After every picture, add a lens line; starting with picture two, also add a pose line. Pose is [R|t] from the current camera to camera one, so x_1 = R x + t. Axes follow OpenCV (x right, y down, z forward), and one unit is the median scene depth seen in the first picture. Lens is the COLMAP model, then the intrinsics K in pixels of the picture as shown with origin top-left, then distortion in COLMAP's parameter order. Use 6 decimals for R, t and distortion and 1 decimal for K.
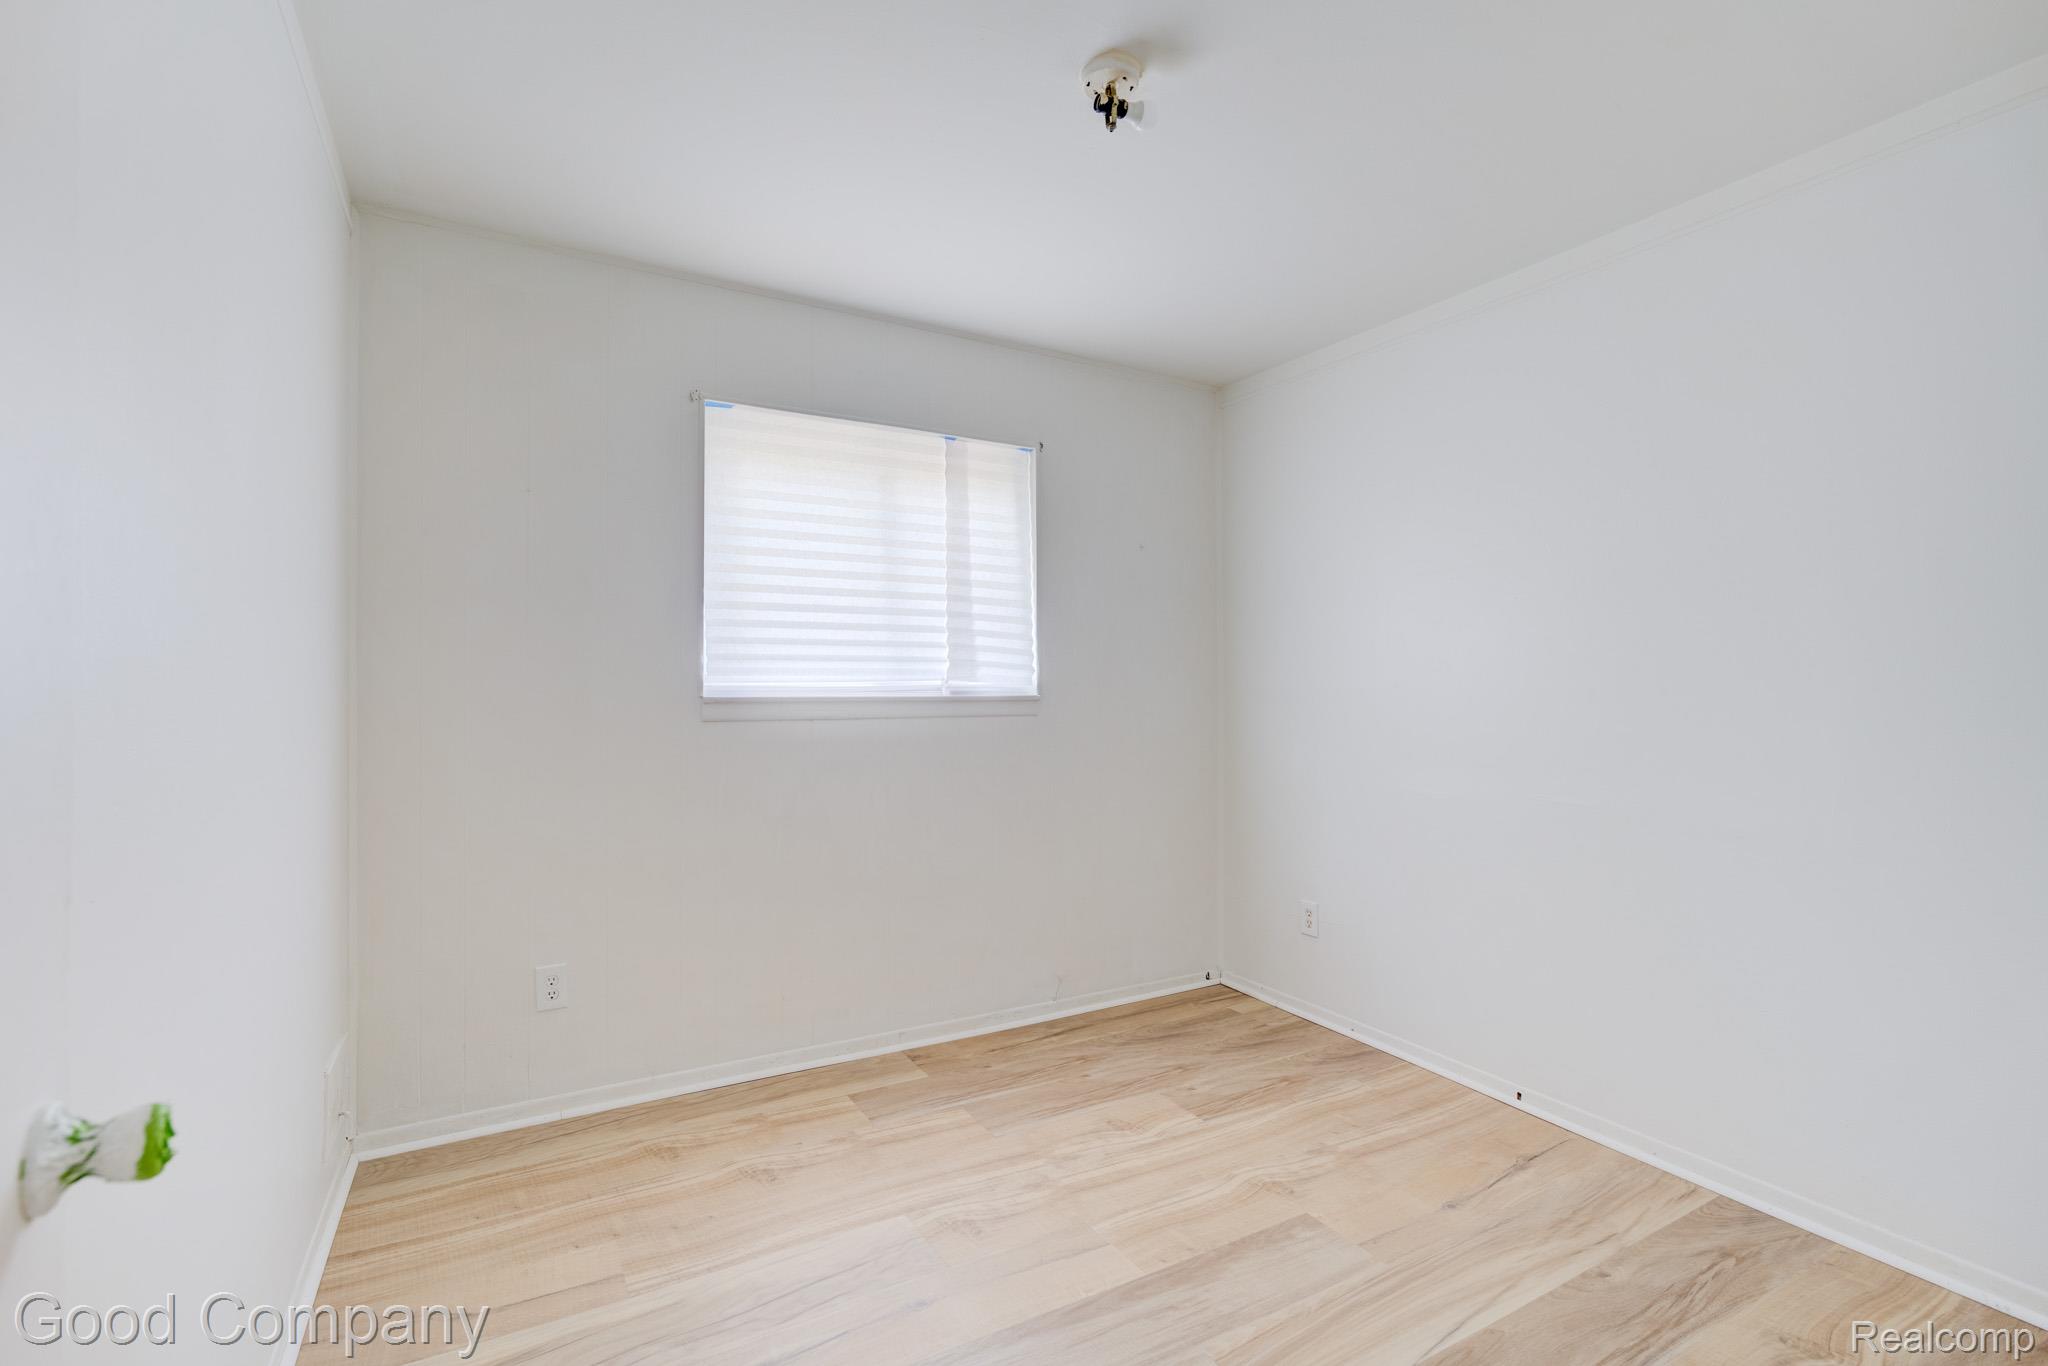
lens RADIAL K [[931.1, 0, 1016.9], [0, 931.1, 678.0], [0, 0, 1]] dist [-0.018974, 0.011027]
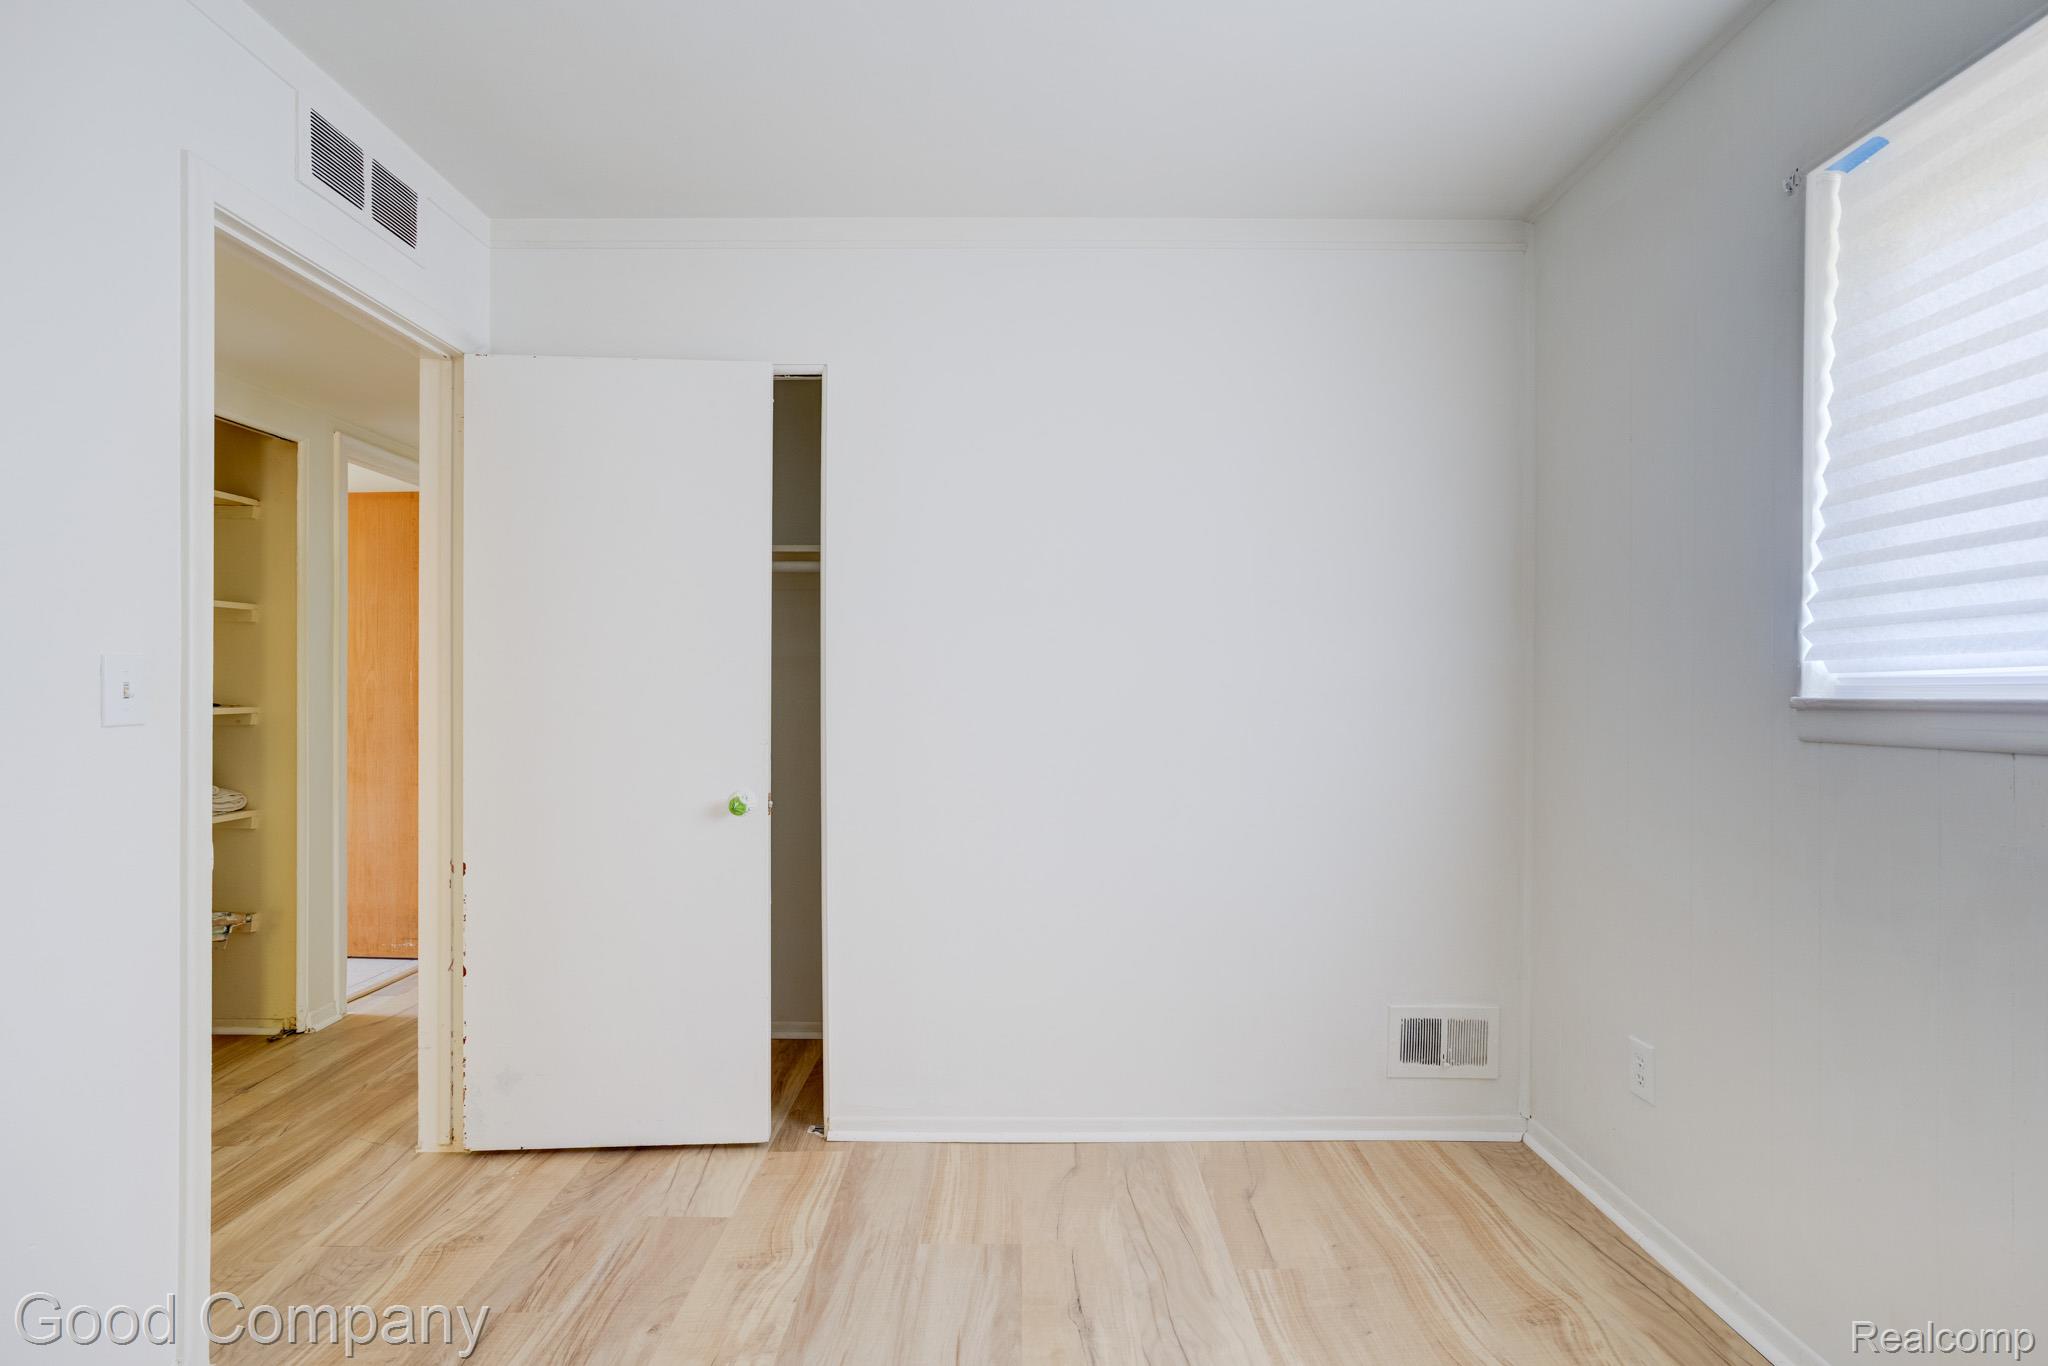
lens RADIAL K [[931.1, 0, 1015.9], [0, 931.1, 698.1], [0, 0, 1]] dist [-0.018974, 0.011027]
pose [[-0.502582, 0.003675, -0.864522, 0.439719], [0.008923, 0.999960, -0.000937, 0.018050], [0.864483, -0.008185, -0.502595, 0.956260]]
